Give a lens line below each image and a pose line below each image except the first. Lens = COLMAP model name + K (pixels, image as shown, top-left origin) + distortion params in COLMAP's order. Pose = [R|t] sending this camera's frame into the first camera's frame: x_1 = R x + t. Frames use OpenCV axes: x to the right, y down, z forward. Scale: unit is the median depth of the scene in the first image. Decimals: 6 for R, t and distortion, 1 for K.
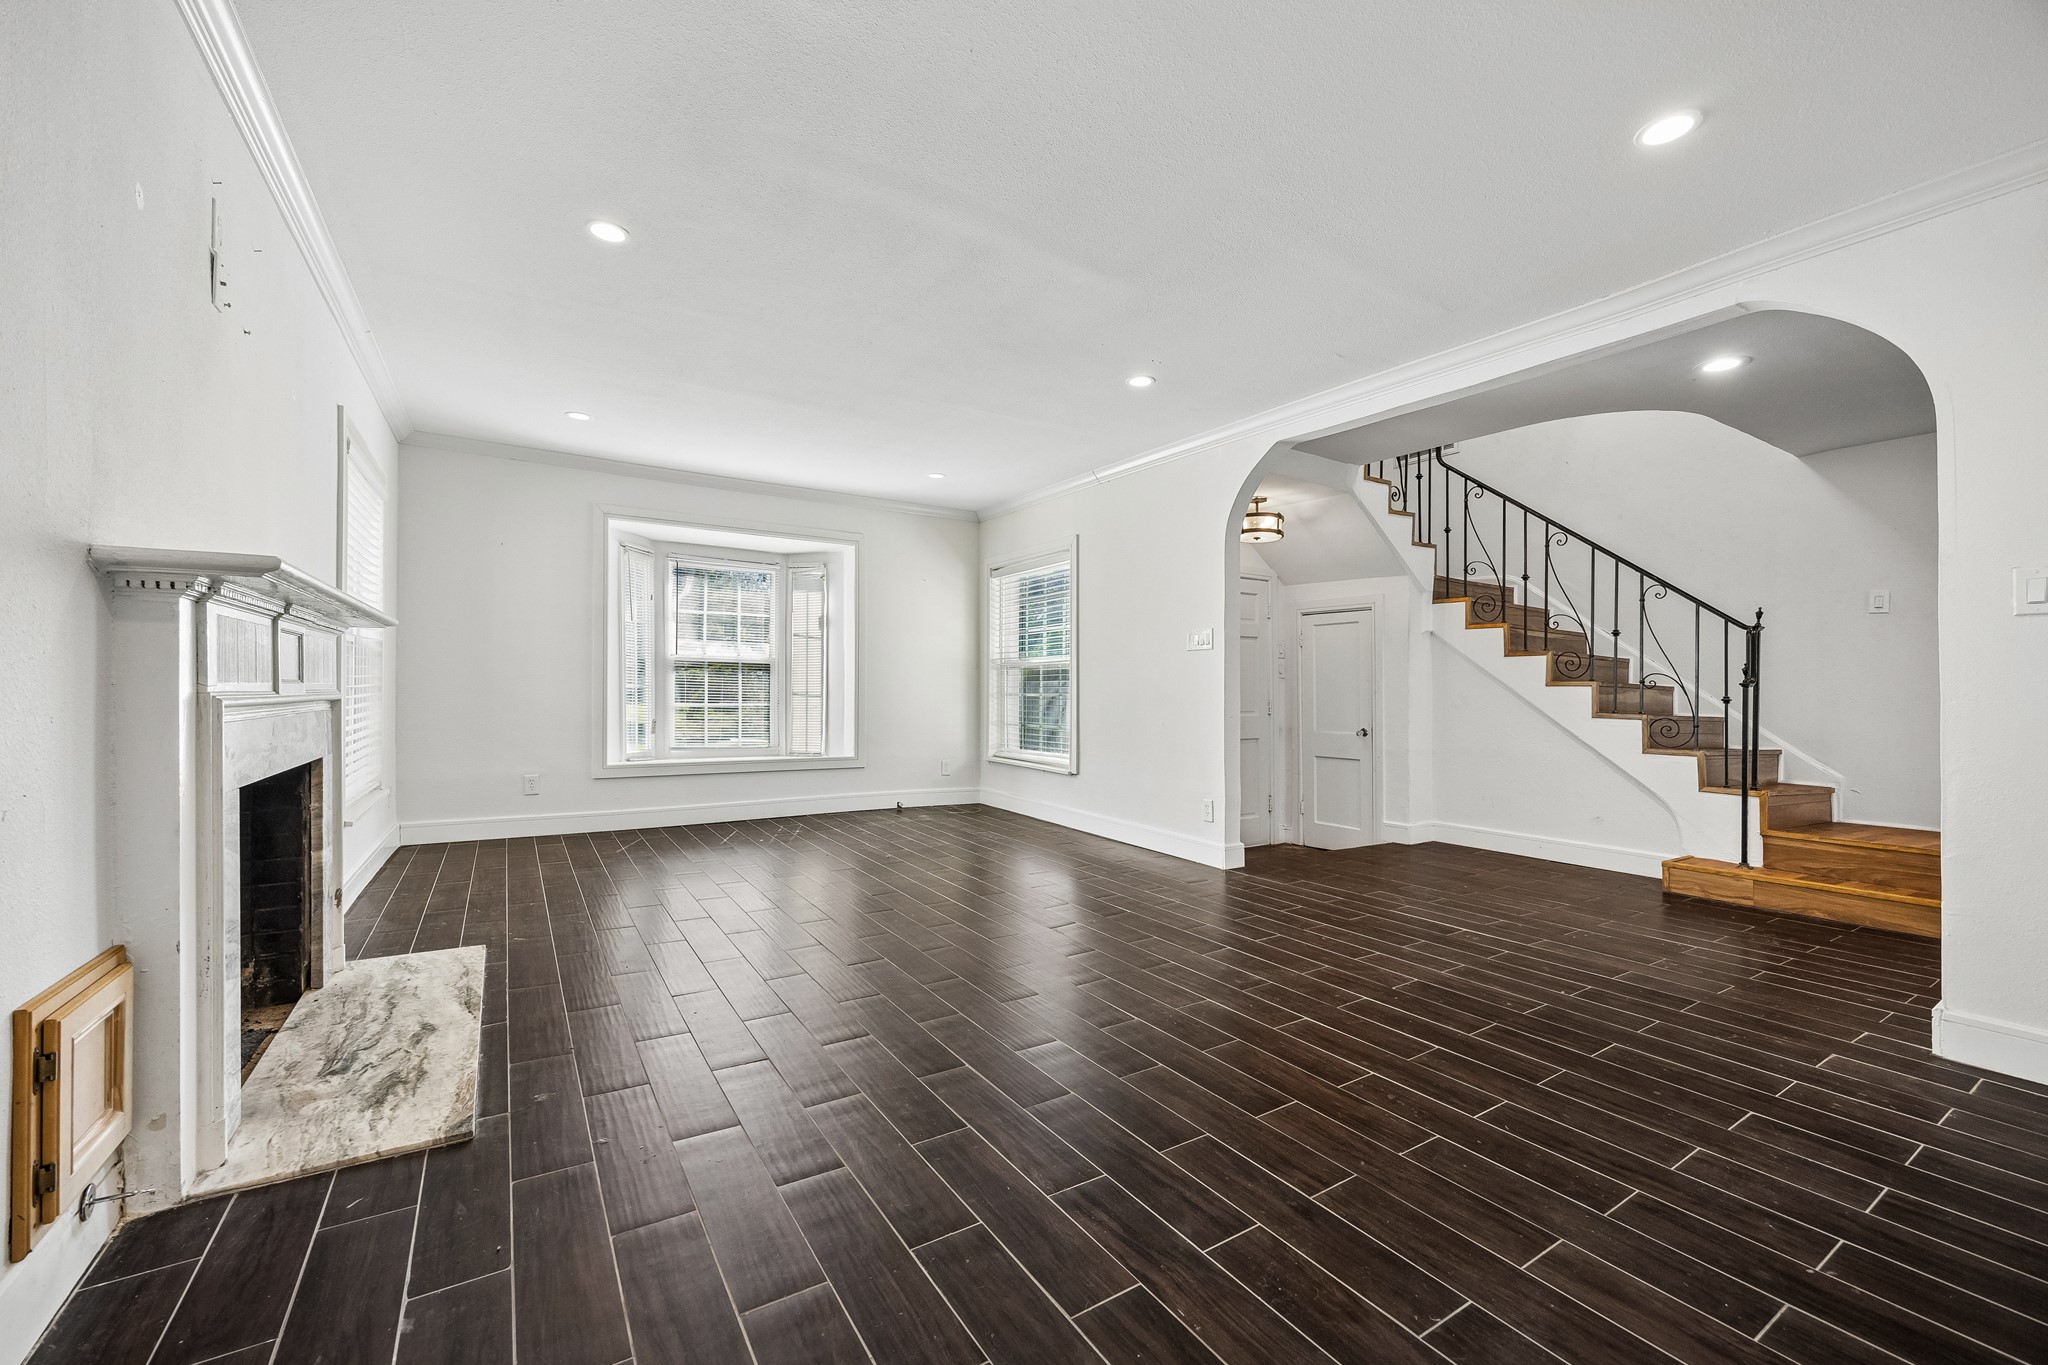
lens RADIAL K [[832.2, 0, 1024.0], [0, 832.2, 682.5], [0, 0, 1]] dist [0.001621, 0.000351]
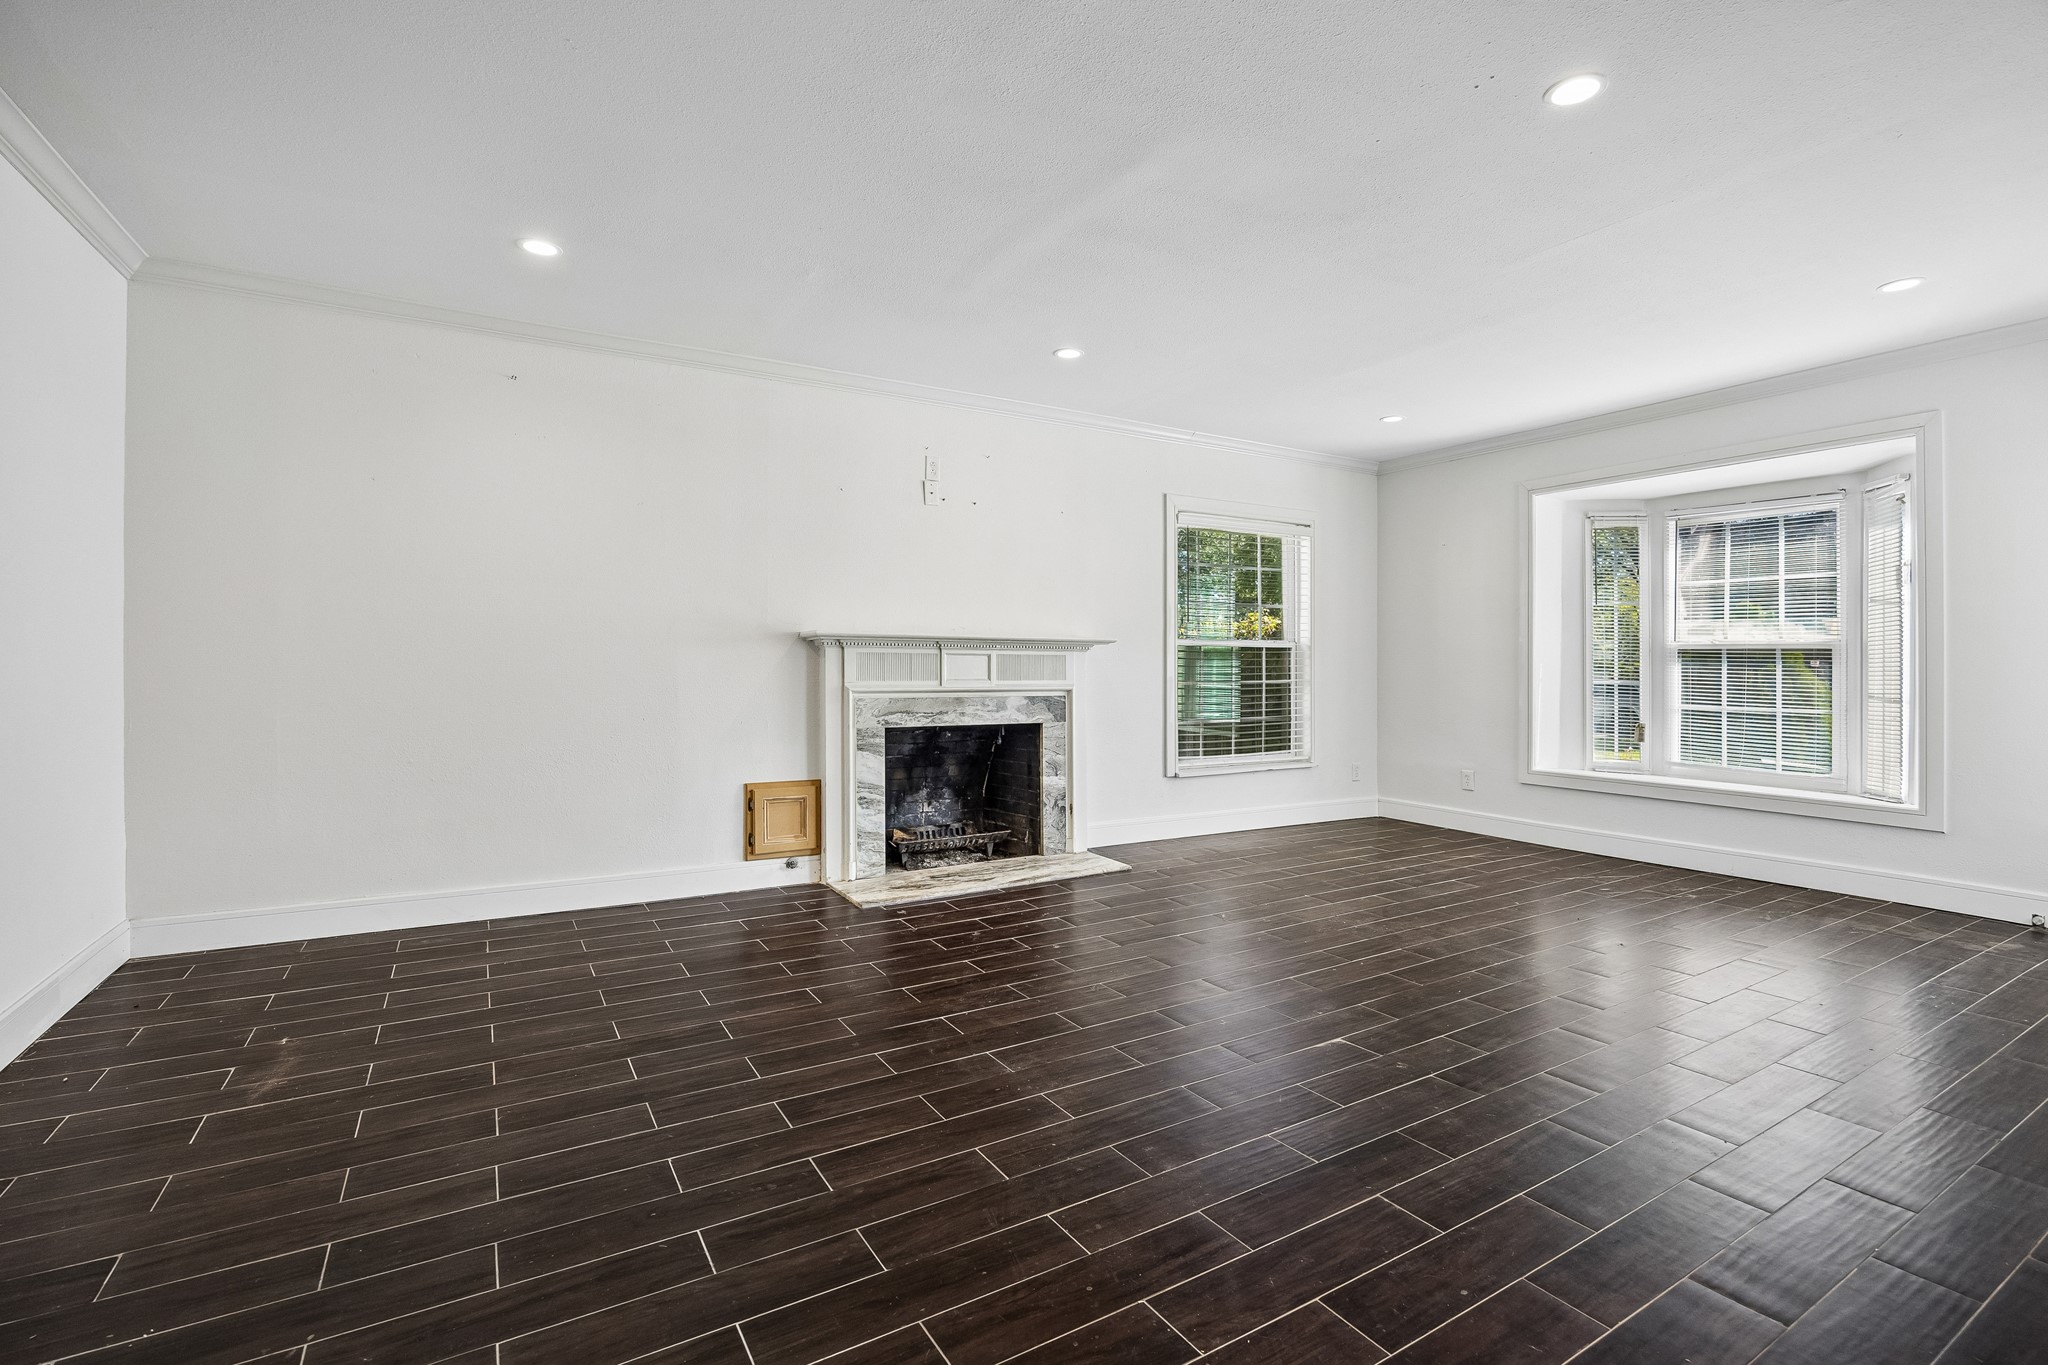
lens RADIAL K [[916.1, 0, 1024.0], [0, 916.1, 682.5], [0, 0, 1]] dist [-0.015320, -0.000184]
pose [[-0.027709, 0.009694, -0.999569, 0.438831], [0.003321, 0.999948, 0.009605, -0.005591], [0.999611, -0.003053, -0.027740, 0.417951]]
